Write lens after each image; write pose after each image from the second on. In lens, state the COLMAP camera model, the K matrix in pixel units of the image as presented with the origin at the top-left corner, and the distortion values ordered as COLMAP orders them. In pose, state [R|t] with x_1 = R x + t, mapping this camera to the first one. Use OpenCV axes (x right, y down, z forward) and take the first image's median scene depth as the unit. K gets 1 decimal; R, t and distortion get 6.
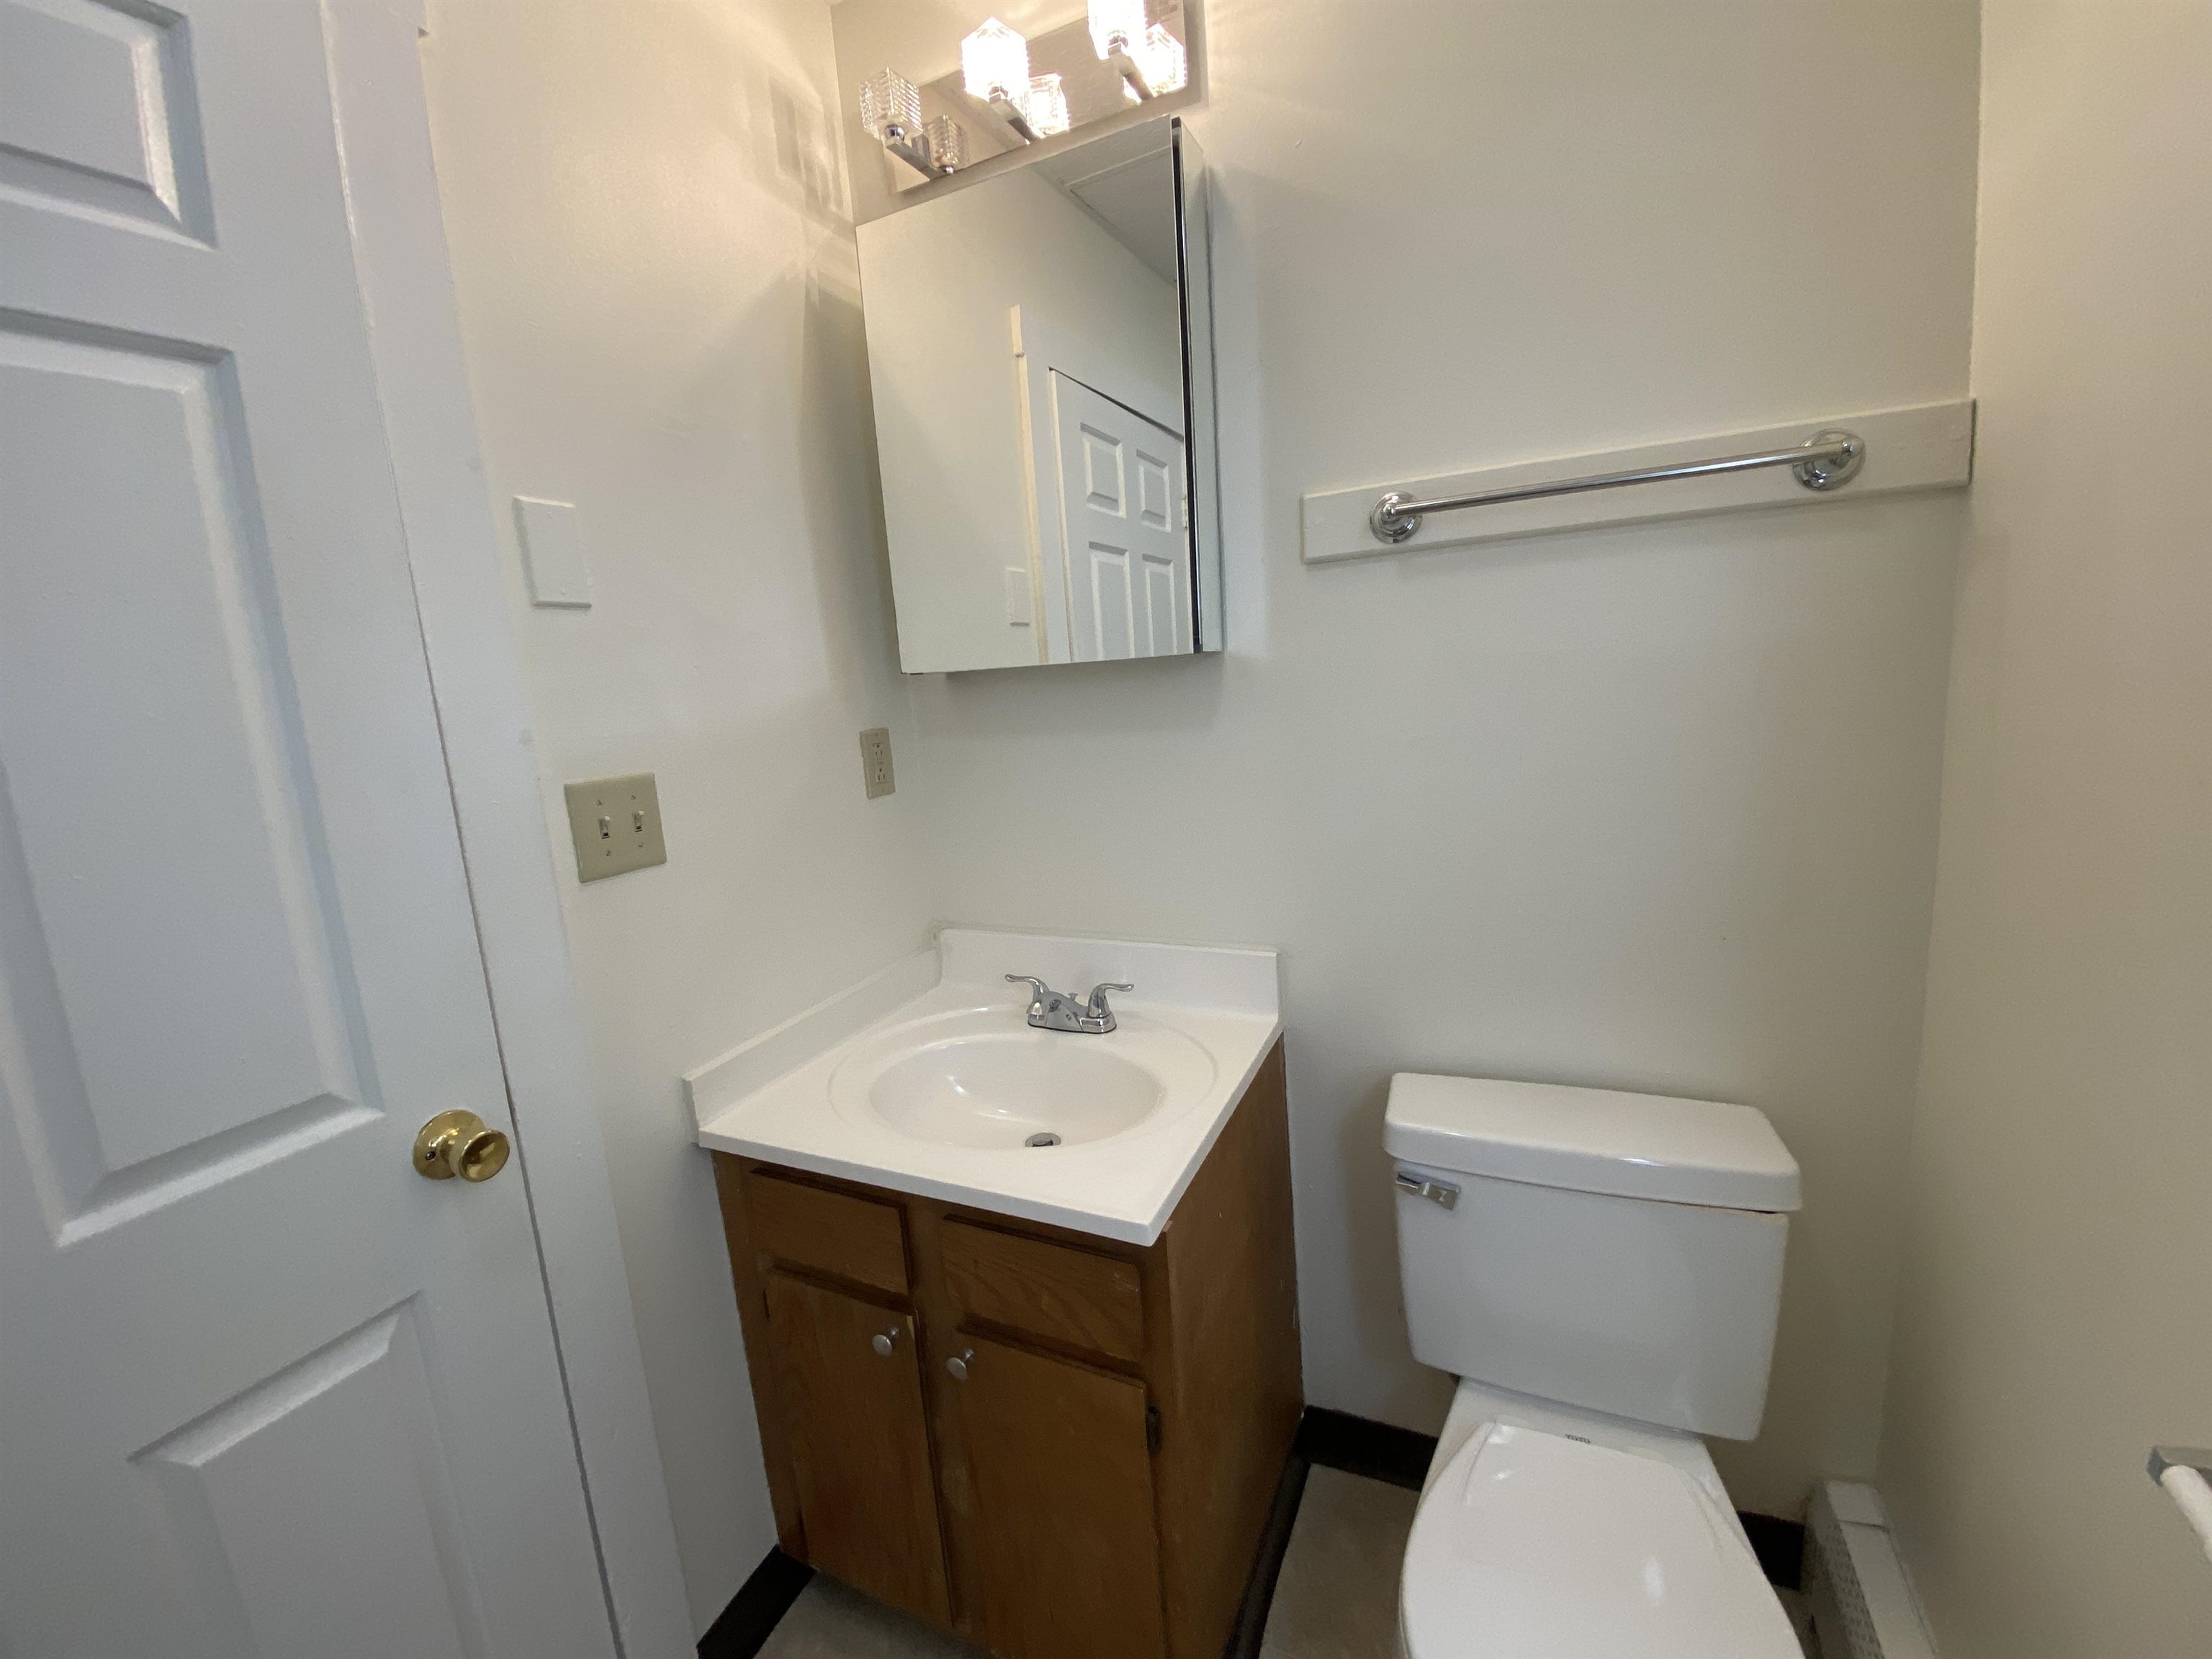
lens RADIAL K [[897.0, 0, 1105.3], [0, 897.0, 816.3], [0, 0, 1]] dist [0.010824, -0.014000]
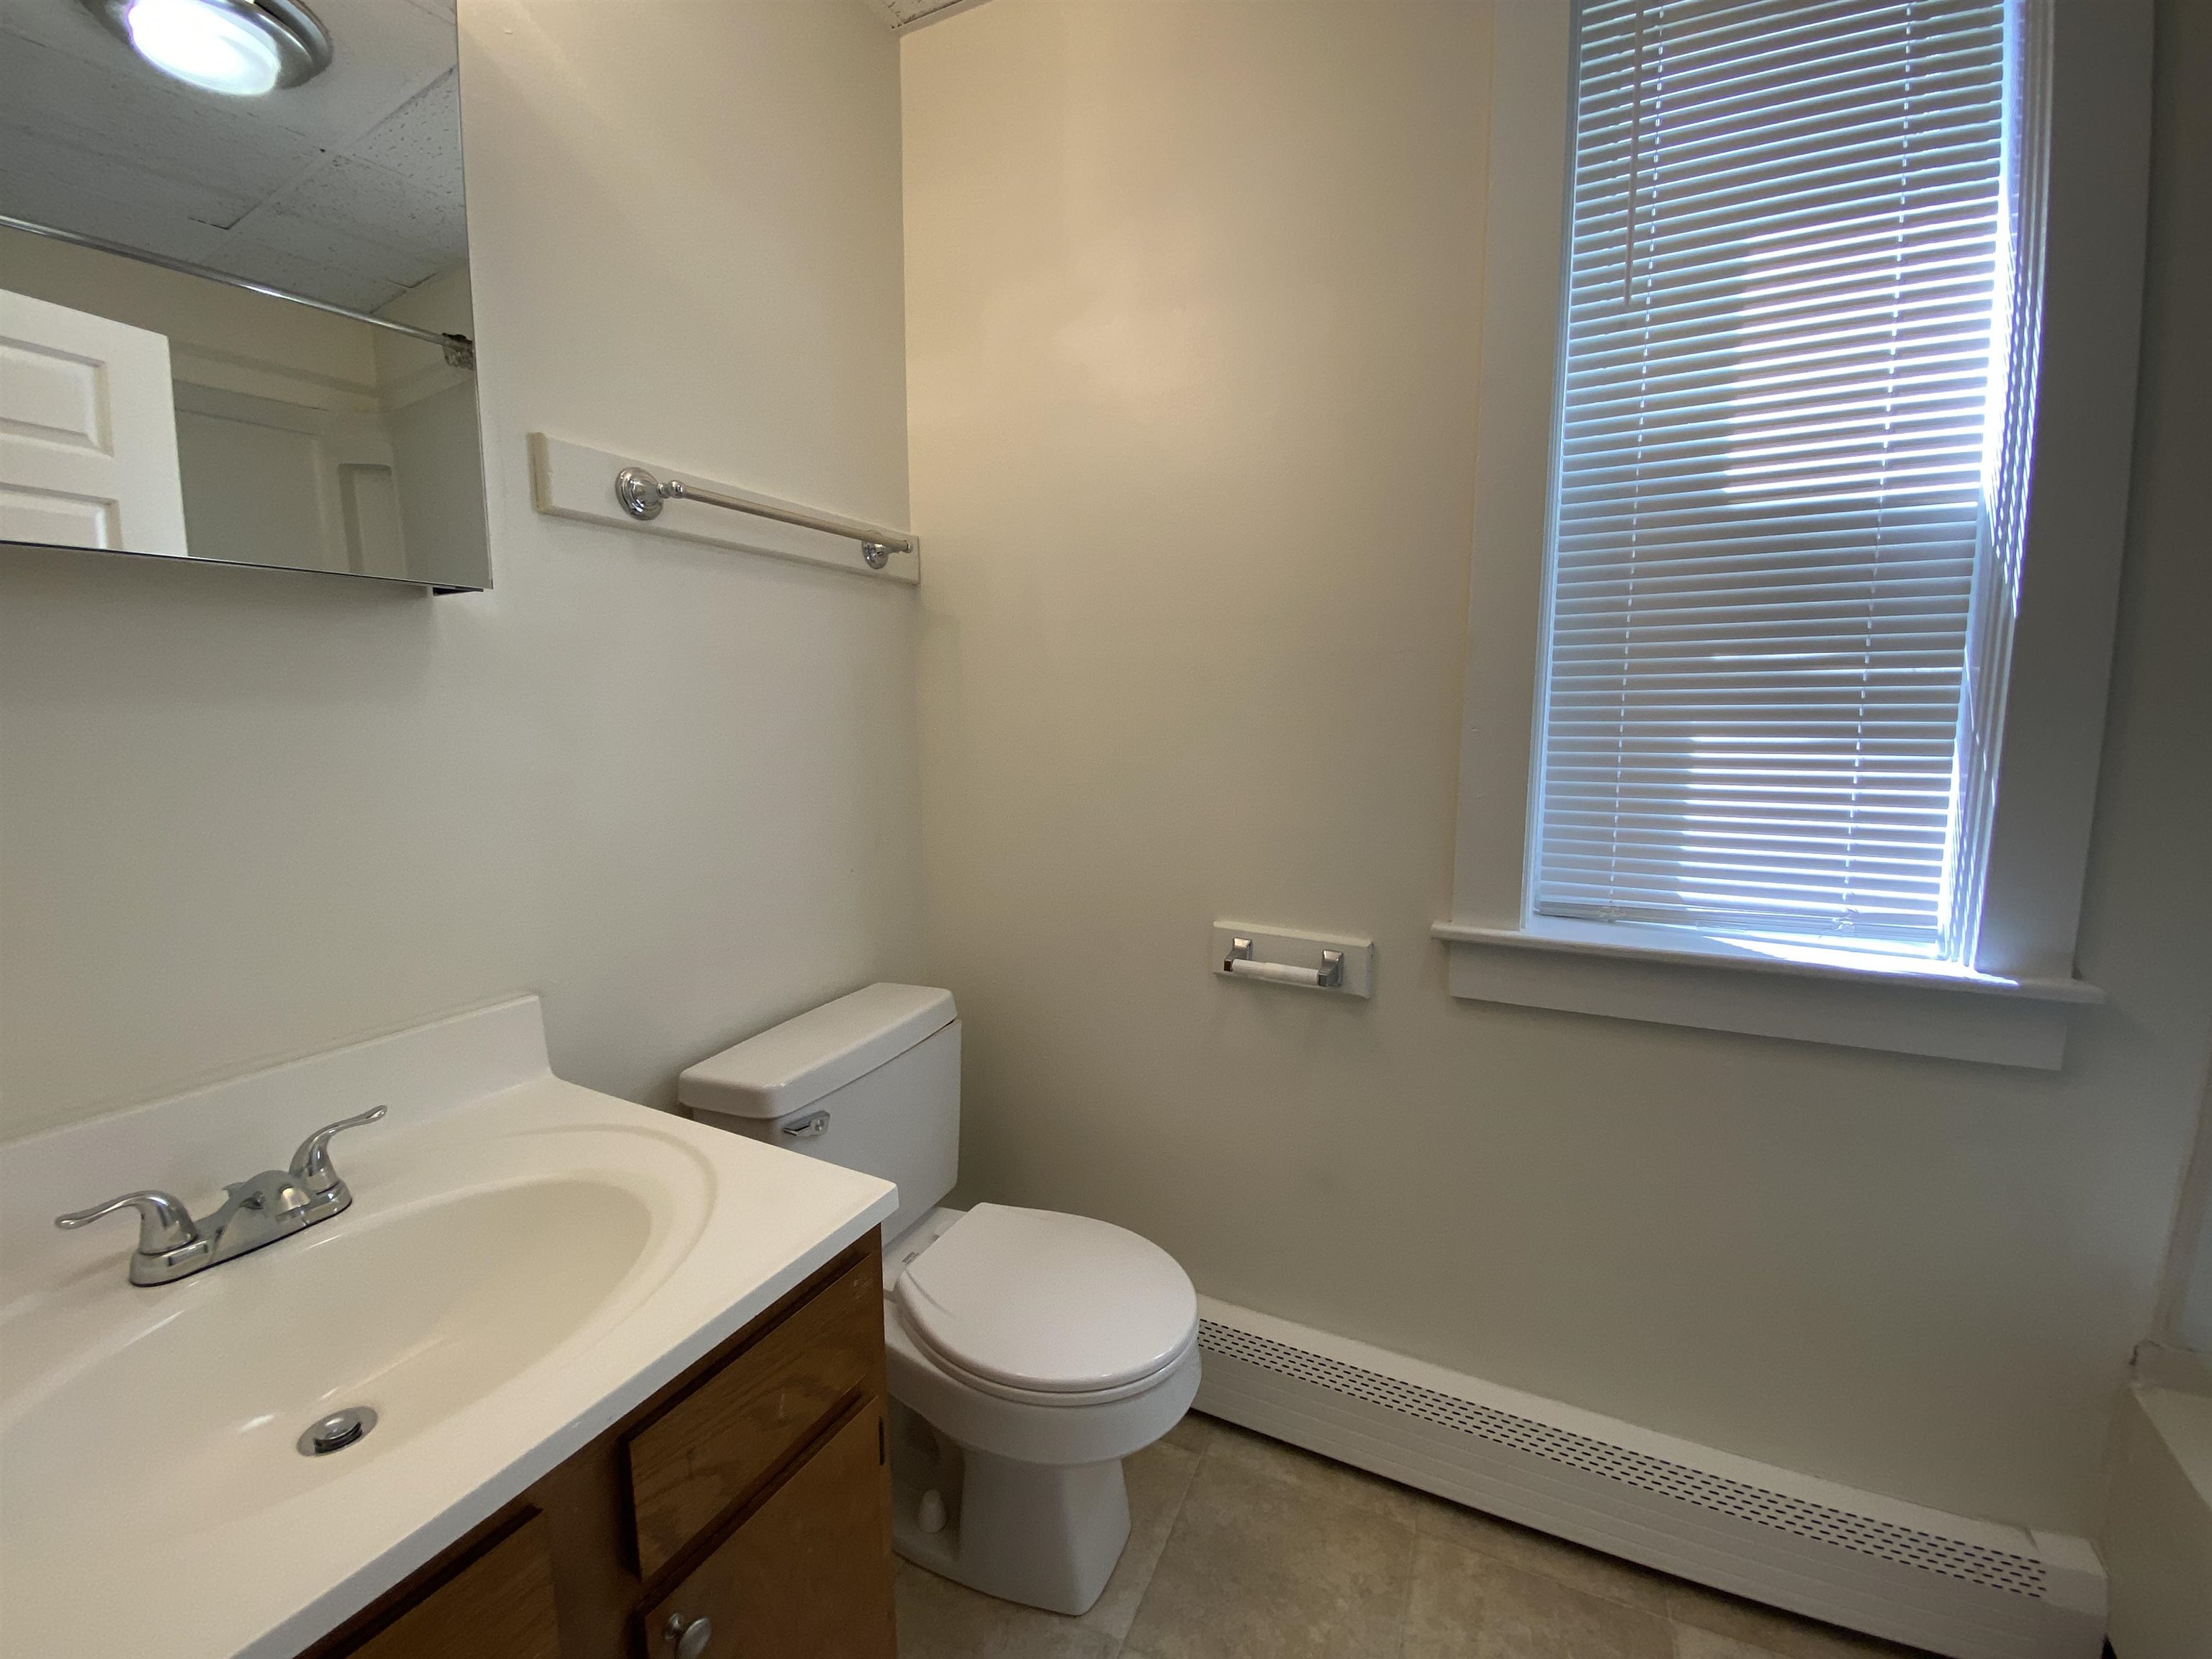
lens RADIAL K [[897.0, 0, 1108.8], [0, 897.0, 837.8], [0, 0, 1]] dist [0.010824, -0.014000]
pose [[0.012710, -0.075514, 0.997064, -0.704864], [0.151740, 0.985742, 0.072722, 0.044043], [-0.988339, 0.150370, 0.023987, 0.563679]]
